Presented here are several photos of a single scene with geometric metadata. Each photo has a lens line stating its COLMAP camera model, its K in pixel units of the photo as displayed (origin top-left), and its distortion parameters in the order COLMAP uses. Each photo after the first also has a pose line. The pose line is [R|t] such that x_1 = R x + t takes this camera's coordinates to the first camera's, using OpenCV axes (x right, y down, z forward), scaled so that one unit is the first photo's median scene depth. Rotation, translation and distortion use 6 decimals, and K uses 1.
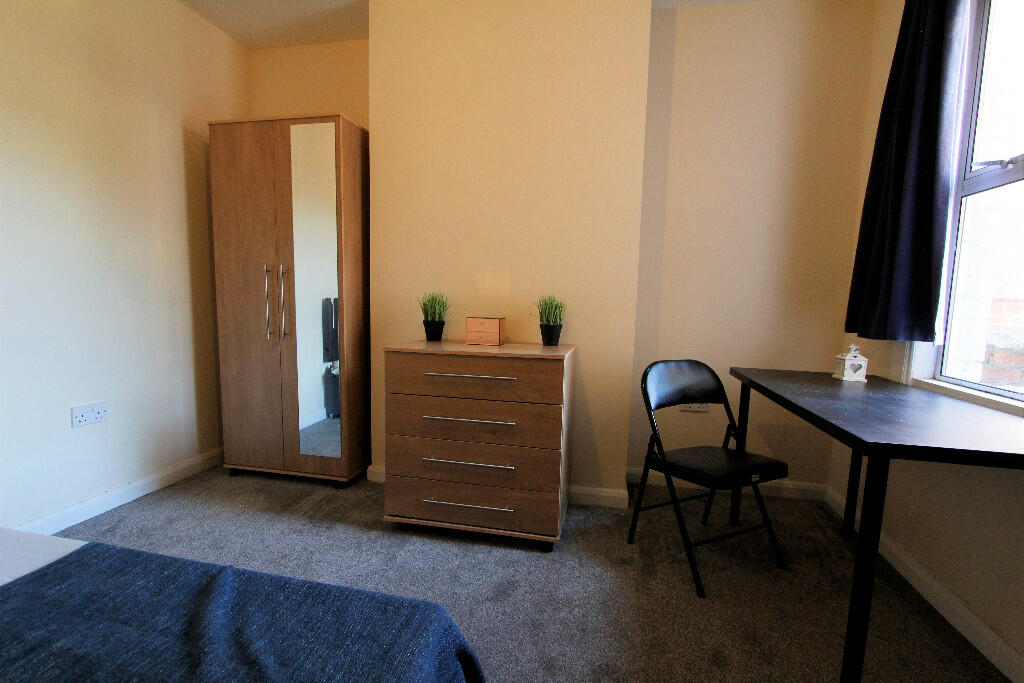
lens RADIAL K [[471.8, 0, 515.9], [0, 471.8, 340.8], [0, 0, 1]] dist [-0.016804, 0.000878]
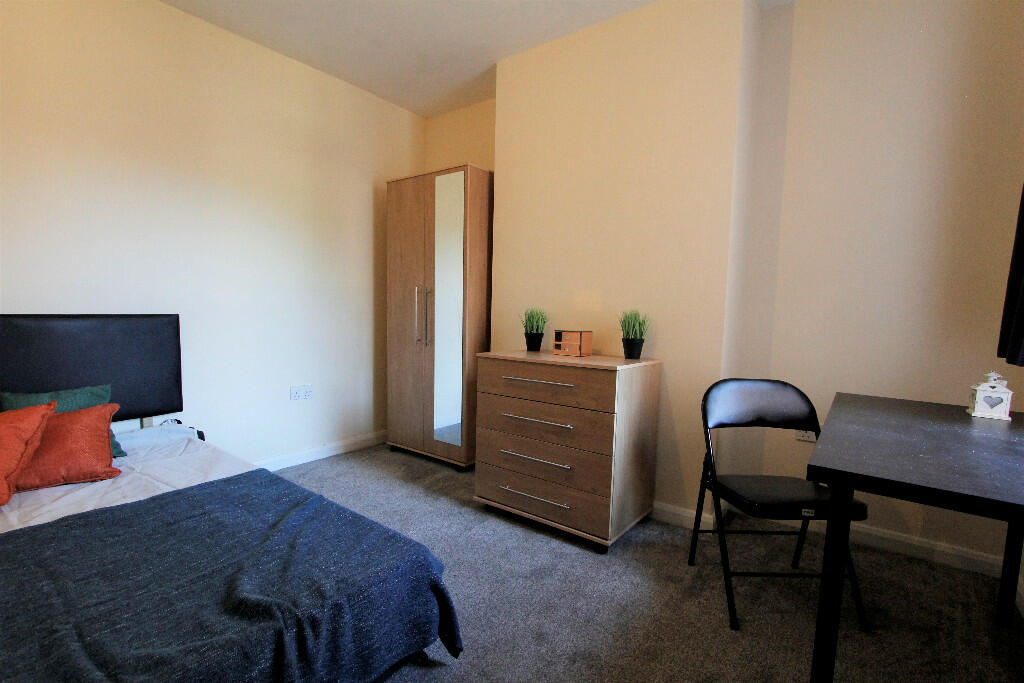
lens RADIAL K [[471.8, 0, 513.4], [0, 471.8, 338.9], [0, 0, 1]] dist [-0.016804, 0.000878]
pose [[0.905282, 0.025315, -0.424056, 0.298504], [-0.042587, 0.998602, -0.031301, 0.010033], [0.422671, 0.046395, 0.905095, -0.050106]]
